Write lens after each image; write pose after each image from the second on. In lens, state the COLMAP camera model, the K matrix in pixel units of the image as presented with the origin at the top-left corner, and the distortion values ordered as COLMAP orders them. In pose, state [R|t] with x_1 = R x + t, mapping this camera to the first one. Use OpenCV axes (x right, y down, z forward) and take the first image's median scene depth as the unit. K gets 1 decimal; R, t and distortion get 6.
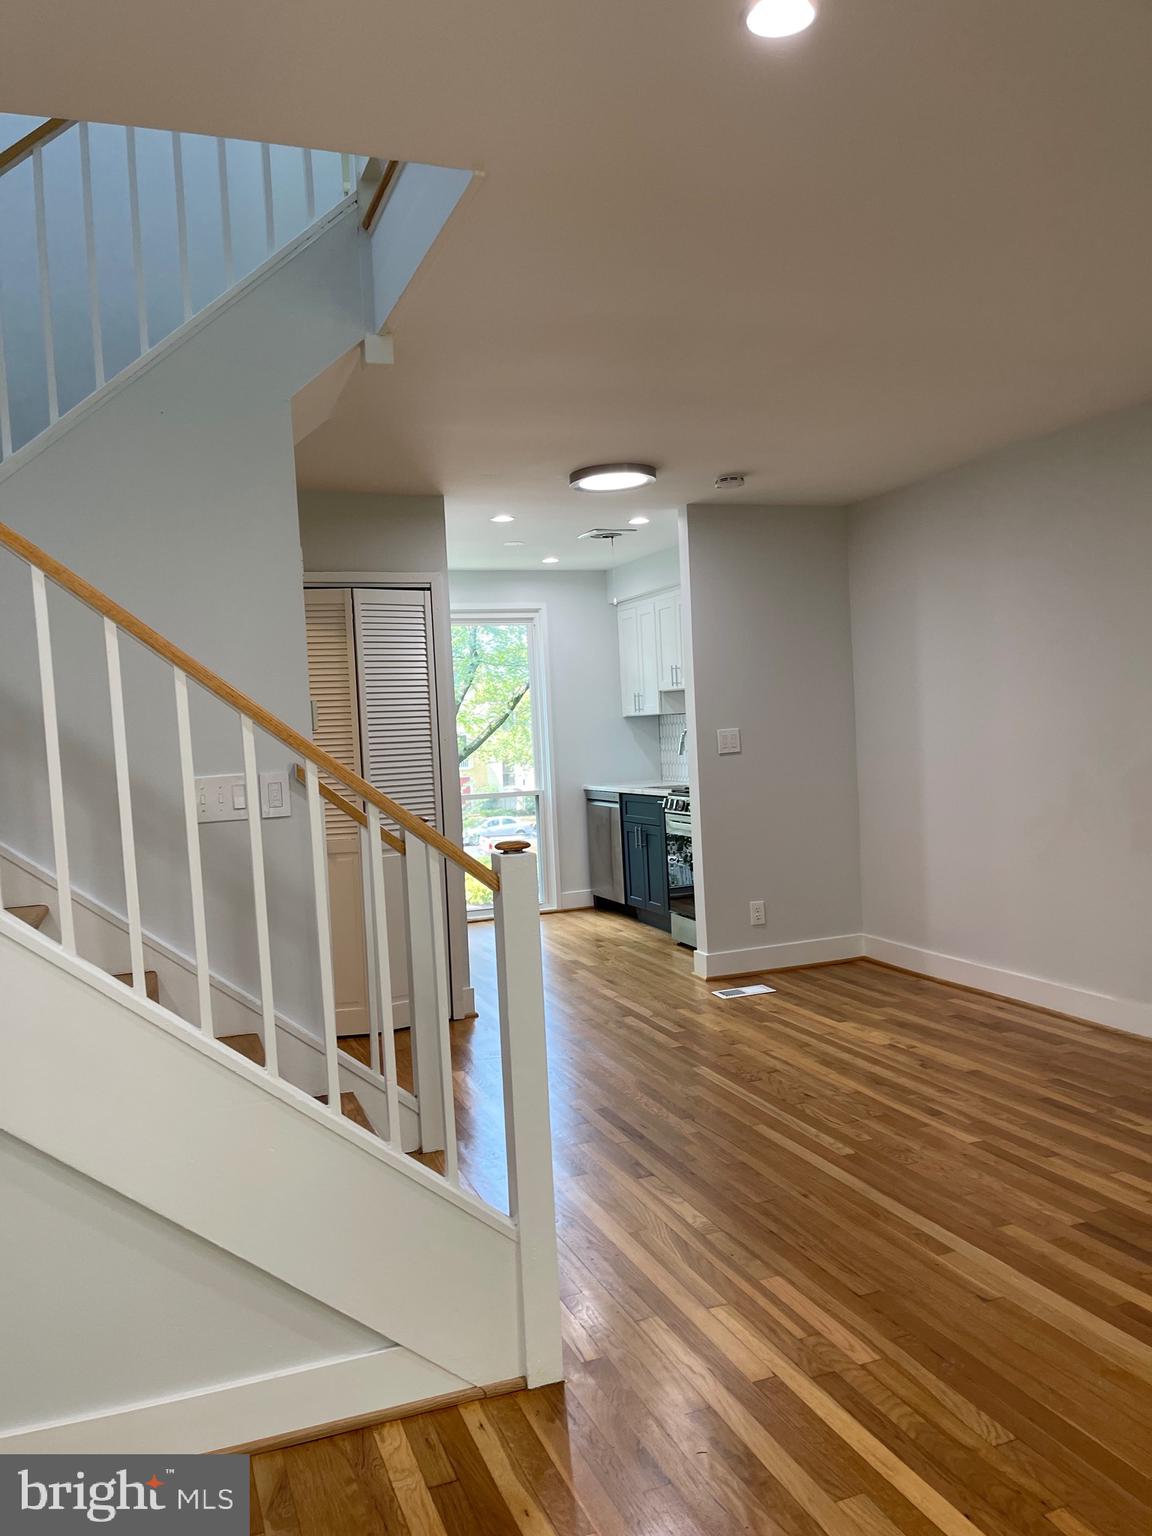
lens RADIAL K [[1146.3, 0, 578.7], [0, 1146.3, 778.2], [0, 0, 1]] dist [0.068840, -0.089170]
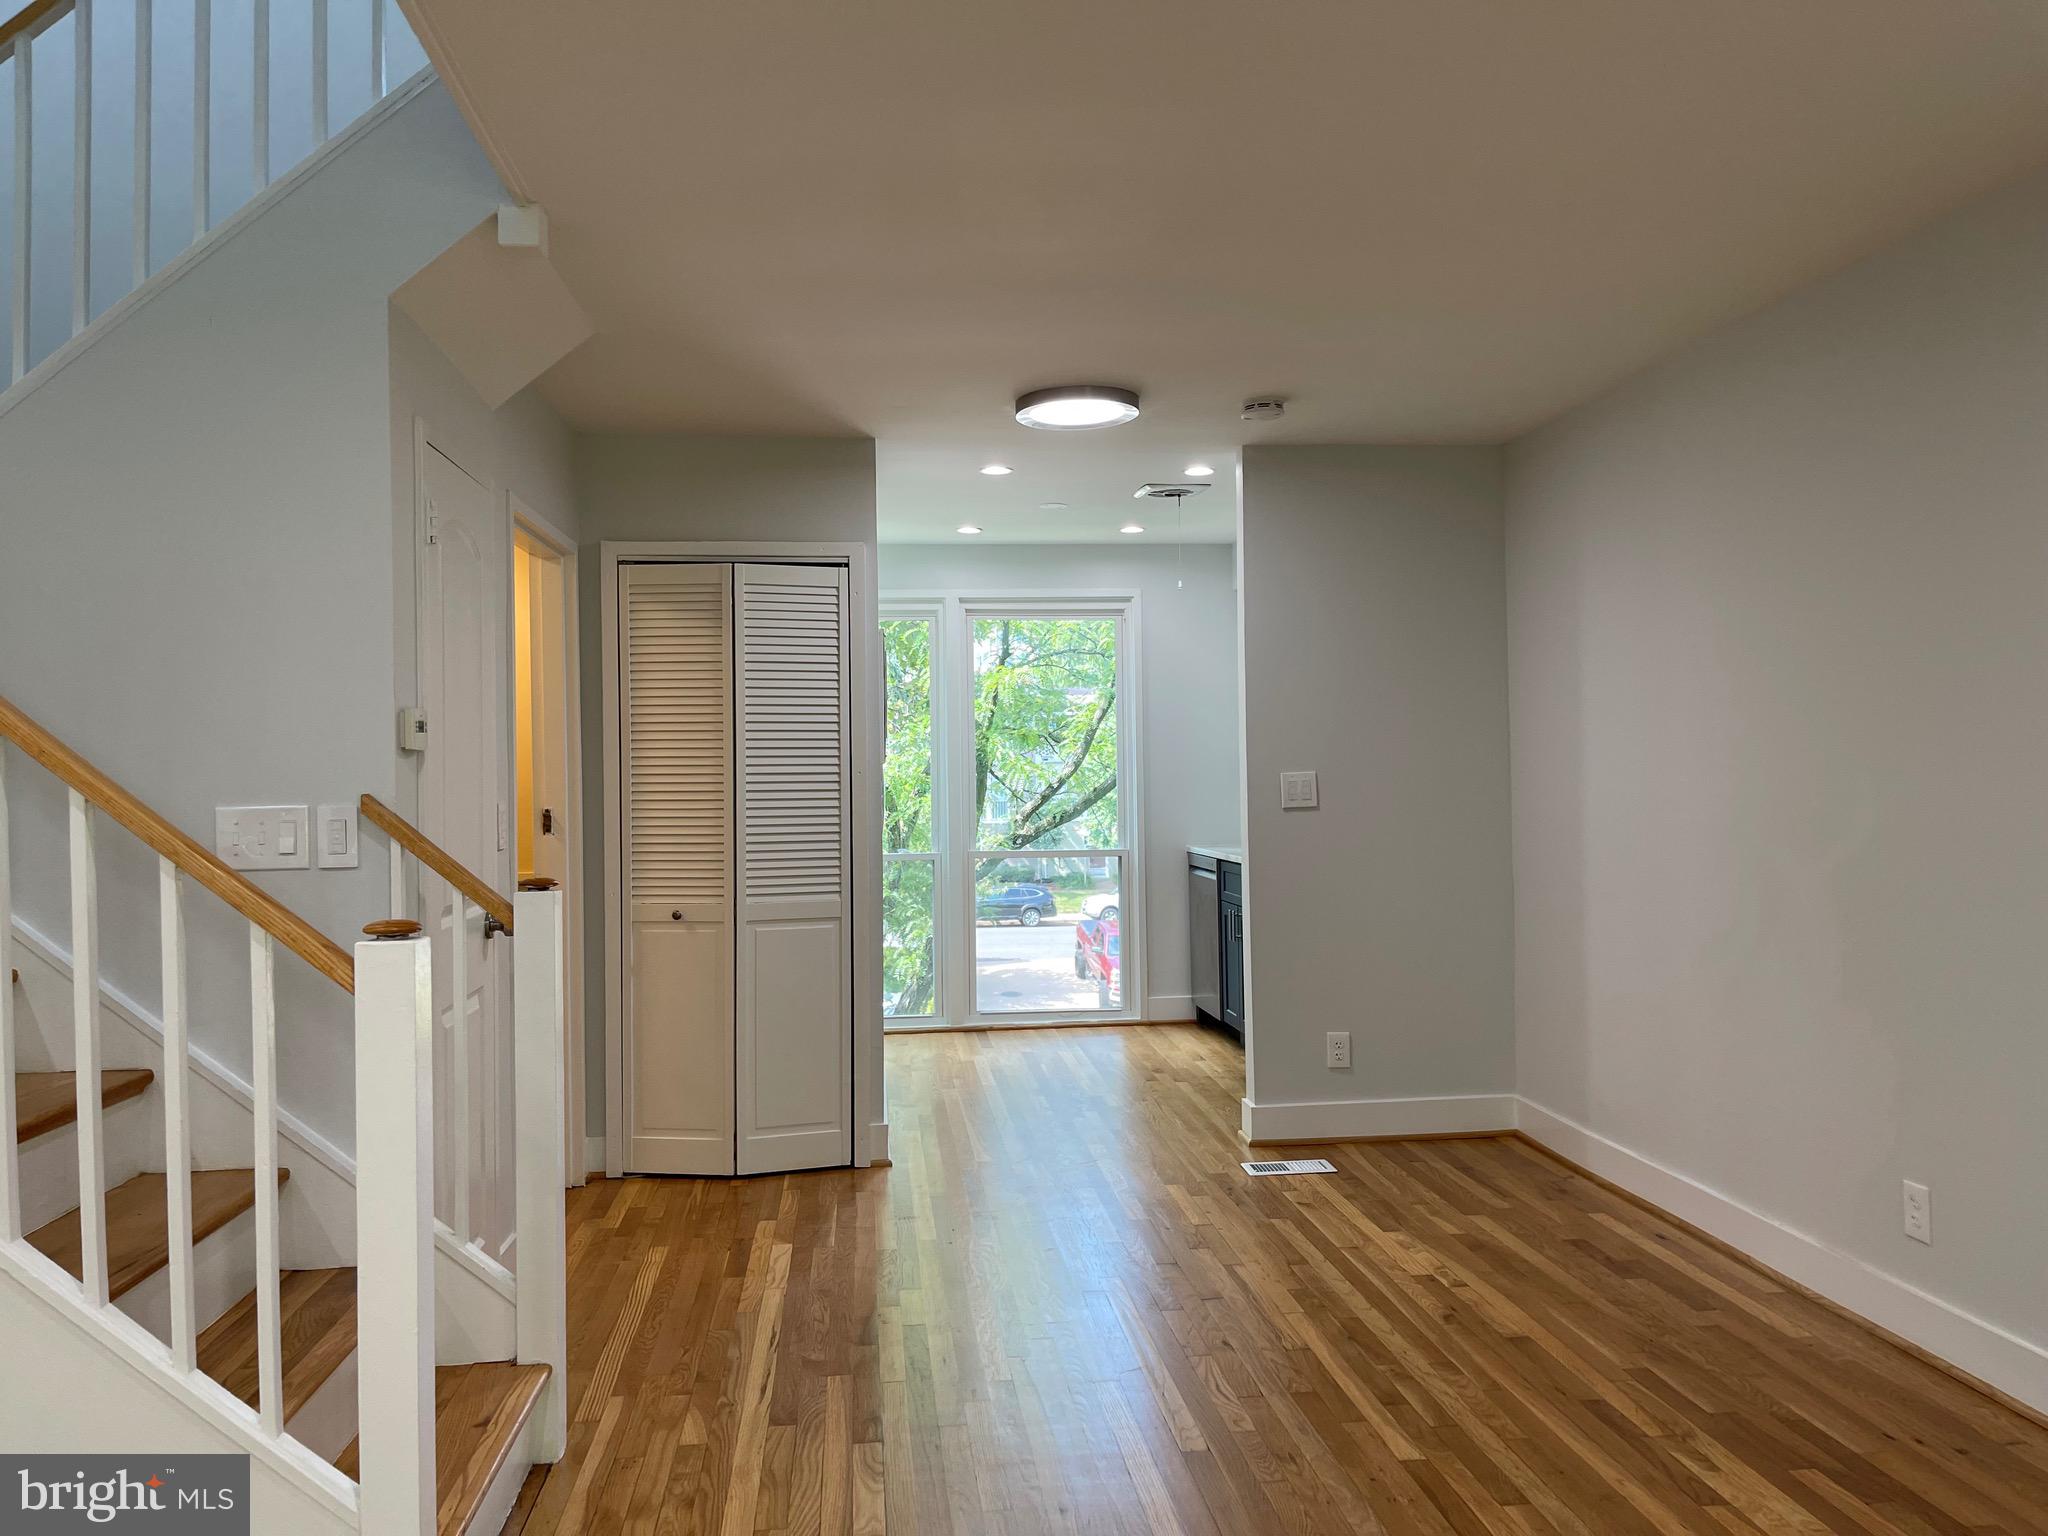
lens RADIAL K [[1528.4, 0, 1049.1], [0, 1528.4, 754.2], [0, 0, 1]] dist [0.068840, -0.089170]
pose [[0.968156, 0.033413, -0.248108, 0.235831], [-0.045382, 0.998058, -0.042680, -0.009292], [0.246200, 0.052580, 0.967792, 0.098335]]
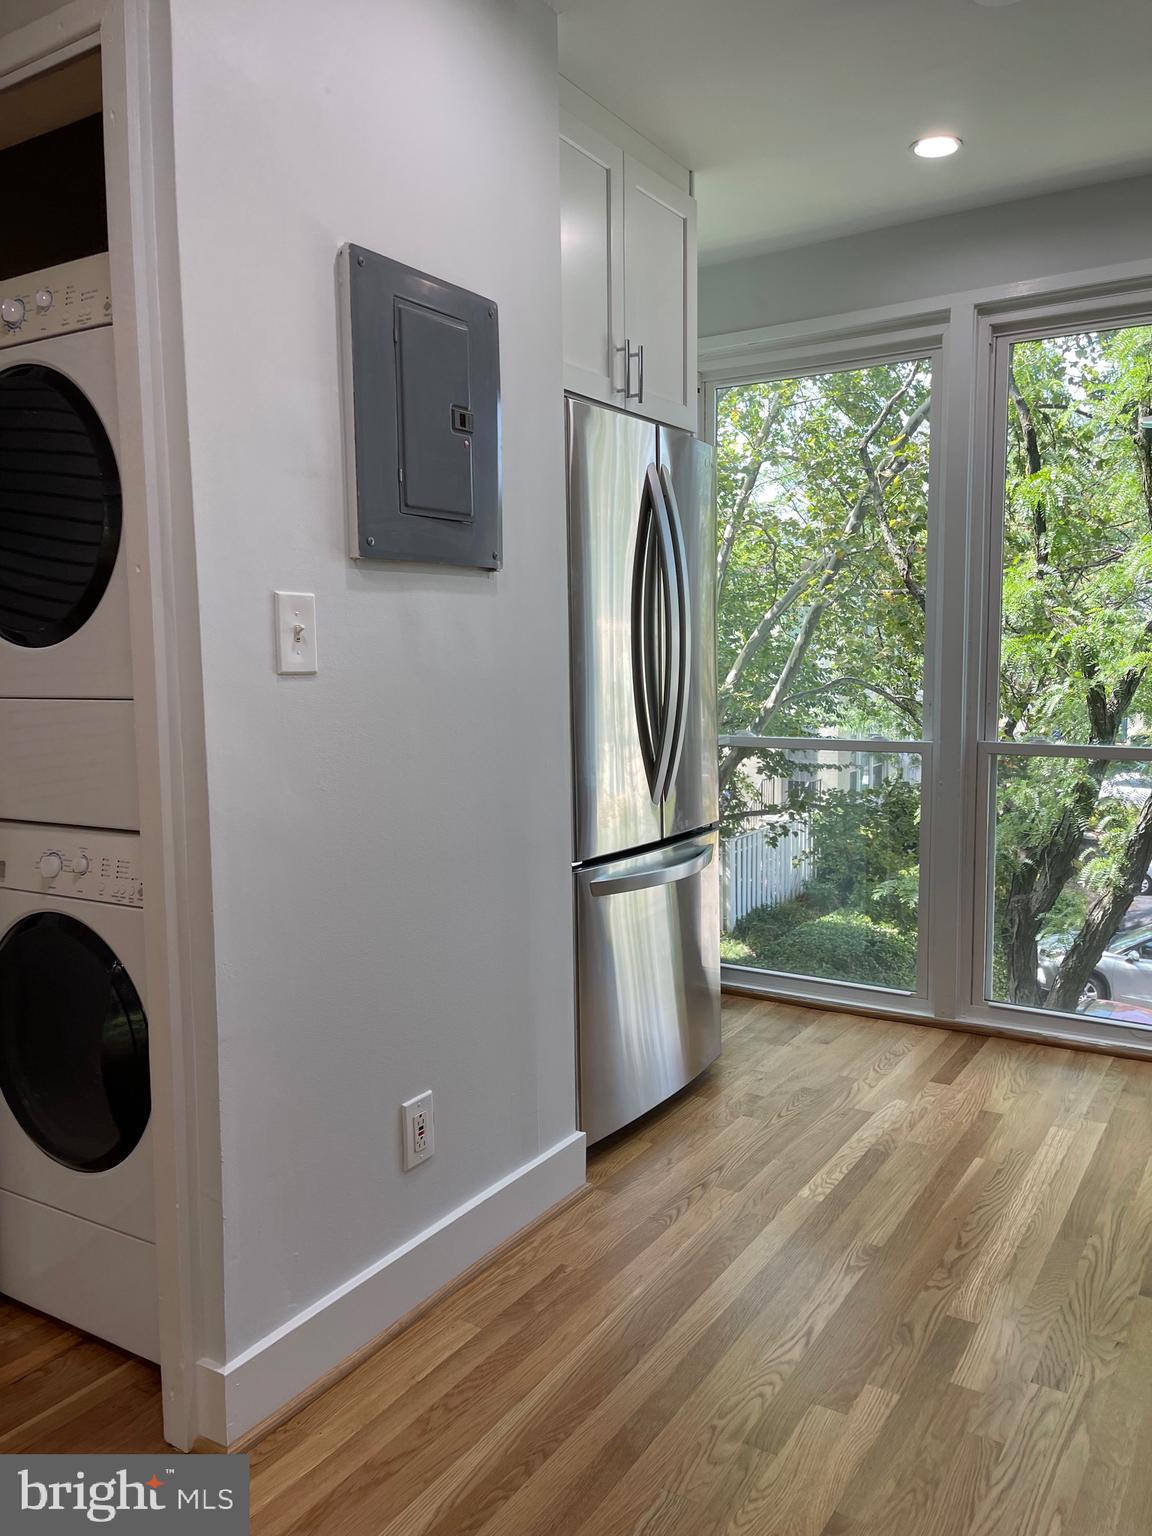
lens RADIAL K [[1146.3, 0, 578.7], [0, 1146.3, 778.2], [0, 0, 1]] dist [0.068840, -0.089170]
pose [[0.593753, 0.123389, -0.795131, 0.198507], [-0.048520, 0.991865, 0.117686, -0.021660], [0.803183, -0.031297, 0.594909, 0.894842]]
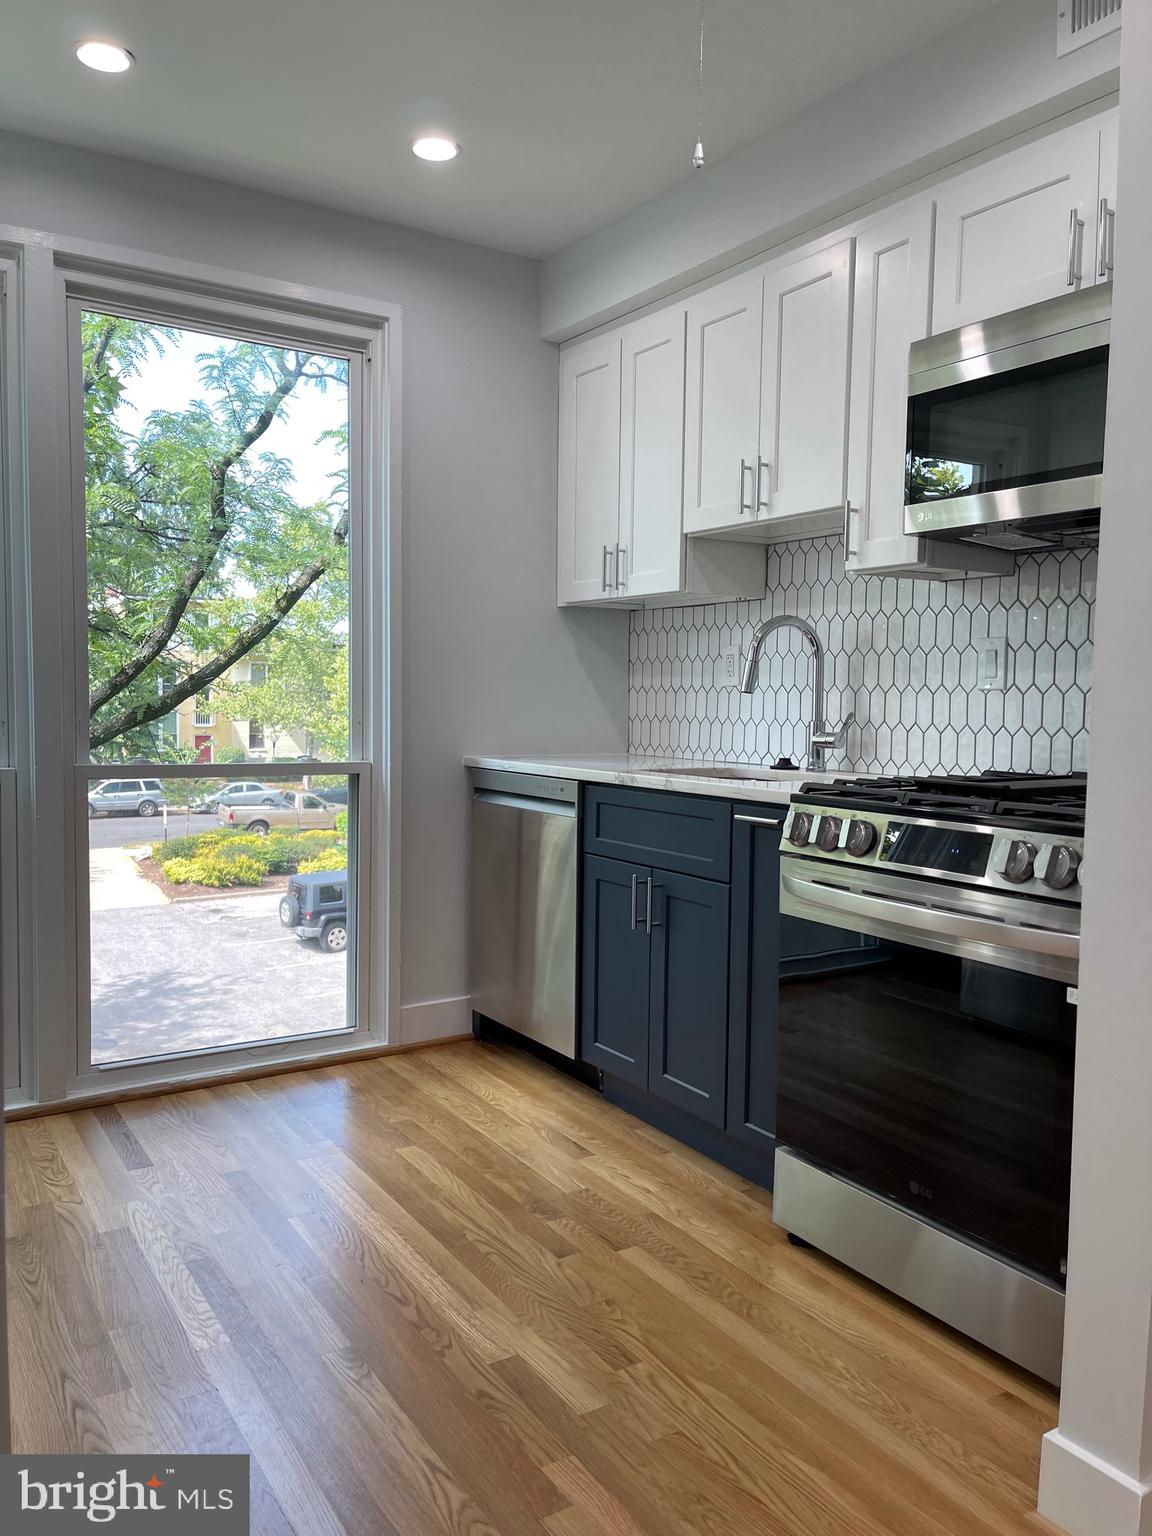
lens RADIAL K [[1146.3, 0, 578.7], [0, 1146.3, 778.2], [0, 0, 1]] dist [0.068840, -0.089170]
pose [[0.975833, 0.049386, 0.212862, -0.069299], [-0.054416, 0.998359, 0.017831, 0.006804], [-0.211633, -0.028983, 0.976919, 0.868542]]
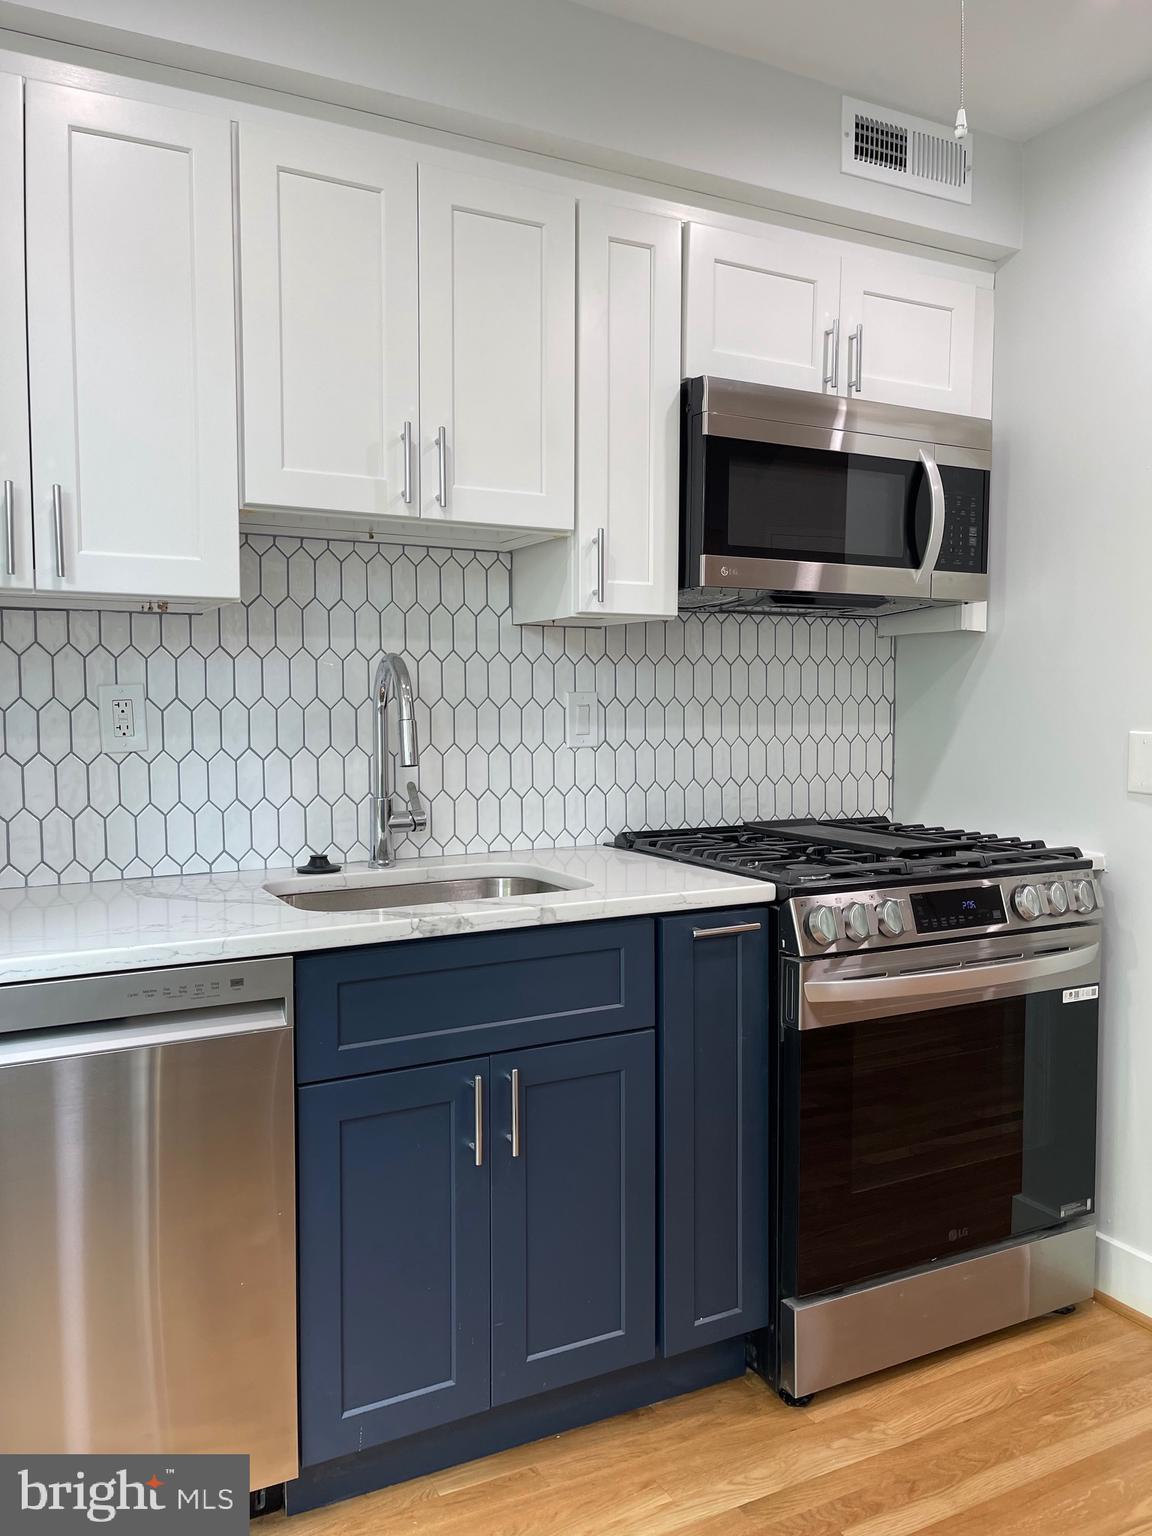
lens RADIAL K [[1145.6, 0, 576.0], [0, 1145.6, 768.0], [0, 0, 1]] dist [0.081368, -0.121780]
pose [[-0.113908, -0.006983, 0.993467, -0.253389], [0.050868, 0.998623, 0.012851, -0.029957], [-0.992188, 0.052000, -0.113396, 1.376909]]
